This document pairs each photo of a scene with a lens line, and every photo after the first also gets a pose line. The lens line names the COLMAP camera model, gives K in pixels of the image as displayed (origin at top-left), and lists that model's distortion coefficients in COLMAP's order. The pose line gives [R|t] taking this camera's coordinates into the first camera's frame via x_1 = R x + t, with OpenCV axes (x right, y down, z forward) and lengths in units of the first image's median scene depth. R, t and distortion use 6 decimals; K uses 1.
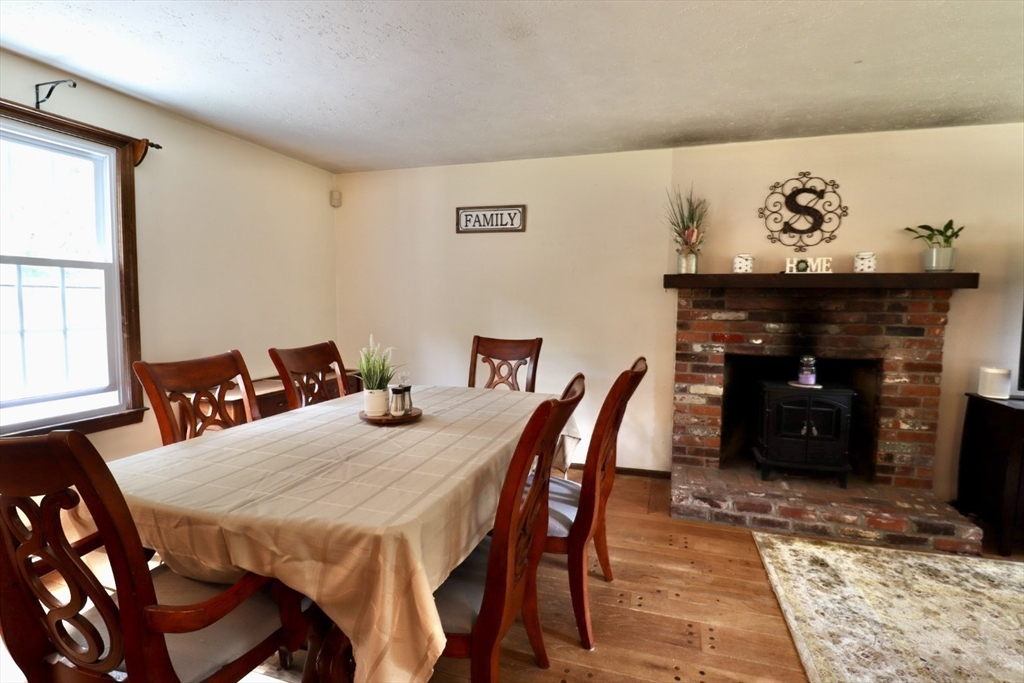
lens RADIAL K [[497.2, 0, 516.4], [0, 497.2, 339.8], [0, 0, 1]] dist [0.000071, -0.012883]
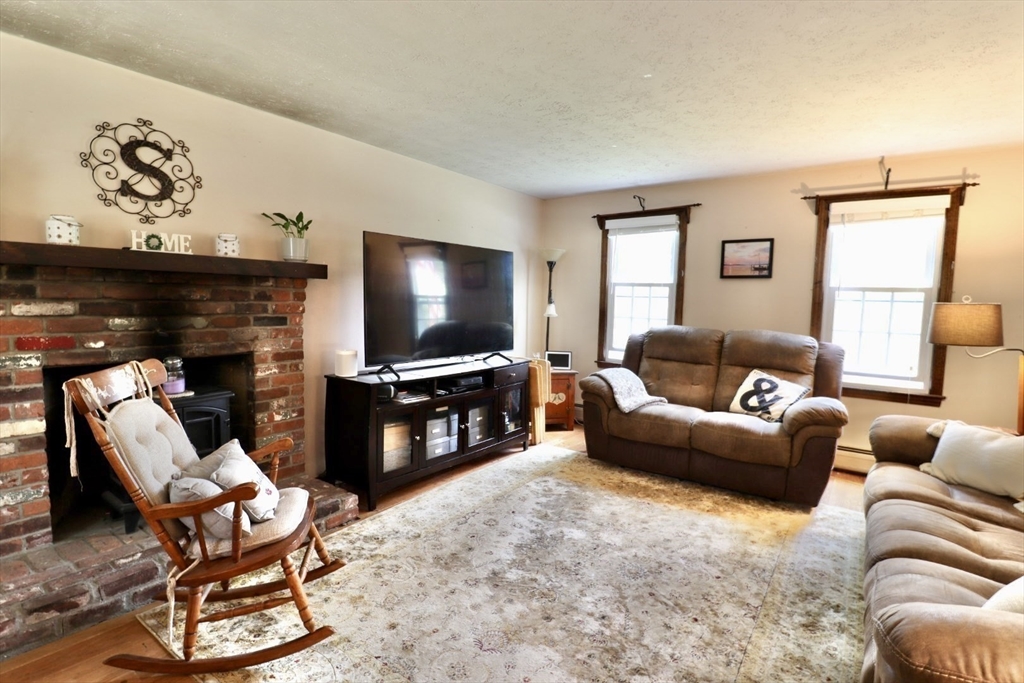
lens RADIAL K [[497.2, 0, 516.4], [0, 497.2, 339.8], [0, 0, 1]] dist [0.000071, -0.012883]
pose [[0.321454, -0.079535, 0.943579, 0.018342], [0.053569, 0.996398, 0.065737, -0.018496], [-0.945409, 0.029415, 0.324556, 0.226783]]
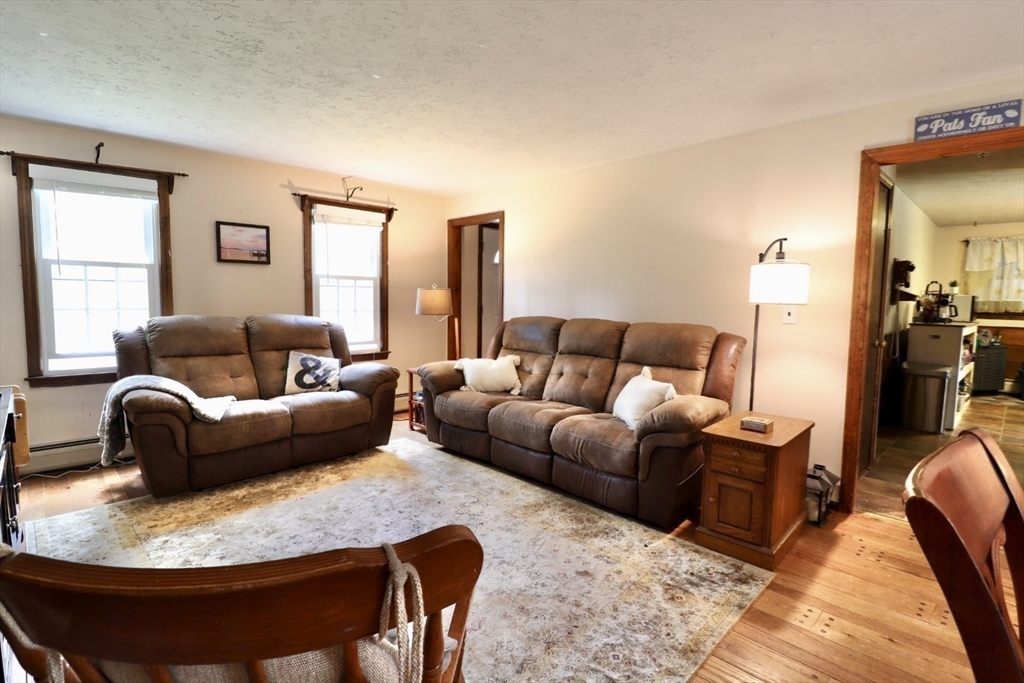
lens RADIAL K [[497.2, 0, 516.4], [0, 497.2, 339.8], [0, 0, 1]] dist [0.000071, -0.012883]
pose [[-0.883173, -0.064942, 0.464530, 0.089682], [0.011853, 0.986962, 0.160515, -0.034469], [-0.468898, 0.147269, -0.870889, 0.463723]]
